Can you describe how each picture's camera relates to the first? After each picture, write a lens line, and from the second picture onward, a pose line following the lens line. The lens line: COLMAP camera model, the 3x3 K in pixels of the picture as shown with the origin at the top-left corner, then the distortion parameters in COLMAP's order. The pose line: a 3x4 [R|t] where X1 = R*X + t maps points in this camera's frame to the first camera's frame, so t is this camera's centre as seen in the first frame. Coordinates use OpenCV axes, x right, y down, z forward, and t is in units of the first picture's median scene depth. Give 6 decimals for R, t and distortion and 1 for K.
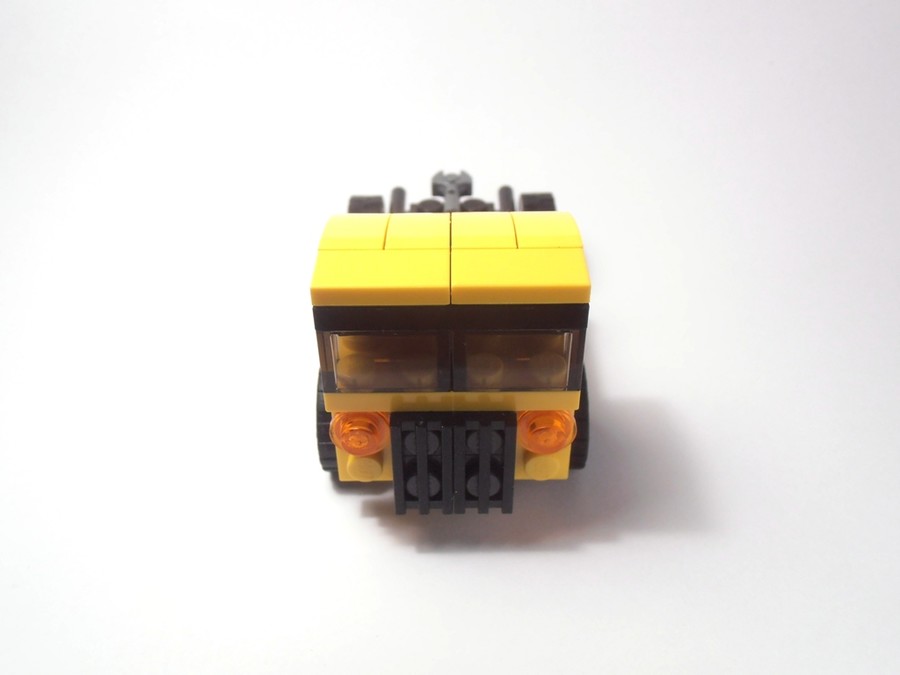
lens RADIAL K [[892.2, 0, 450.0], [0, 892.2, 337.5], [0, 0, 1]] dist [-0.008465, -0.003206]
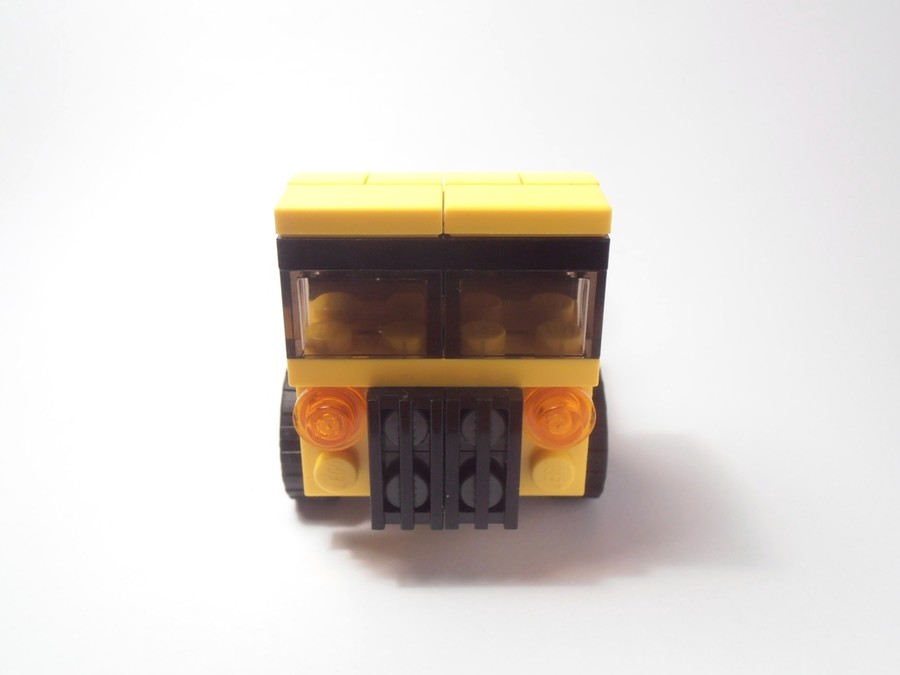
lens RADIAL K [[892.2, 0, 450.0], [0, 892.2, 337.5], [0, 0, 1]] dist [-0.008465, -0.003206]
pose [[0.999935, 0.009037, 0.006973, 0.002053], [-0.007368, 0.977607, -0.210310, 0.199798], [-0.008717, 0.210245, 0.977610, 0.180660]]
